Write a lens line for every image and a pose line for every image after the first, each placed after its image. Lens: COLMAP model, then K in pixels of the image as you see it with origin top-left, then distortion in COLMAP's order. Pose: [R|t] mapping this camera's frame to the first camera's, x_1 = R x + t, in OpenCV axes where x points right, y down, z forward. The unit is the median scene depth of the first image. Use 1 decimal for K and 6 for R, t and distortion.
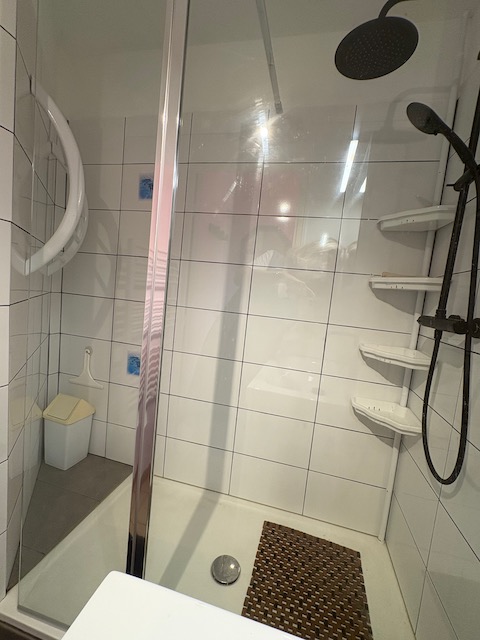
lens RADIAL K [[281.6, 0, 242.5], [0, 281.6, 320.1], [0, 0, 1]] dist [0.003776, 0.000310]
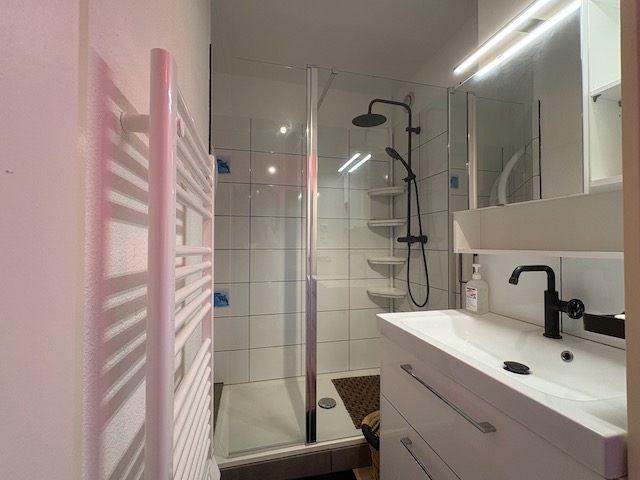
lens RADIAL K [[281.6, 0, 319.0], [0, 281.6, 241.8], [0, 0, 1]] dist [0.003776, 0.000310]
pose [[0.884474, -0.101178, 0.455487, -0.699034], [0.136239, 0.989666, -0.044717, 0.023151], [-0.446255, 0.101607, 0.889119, -0.489911]]
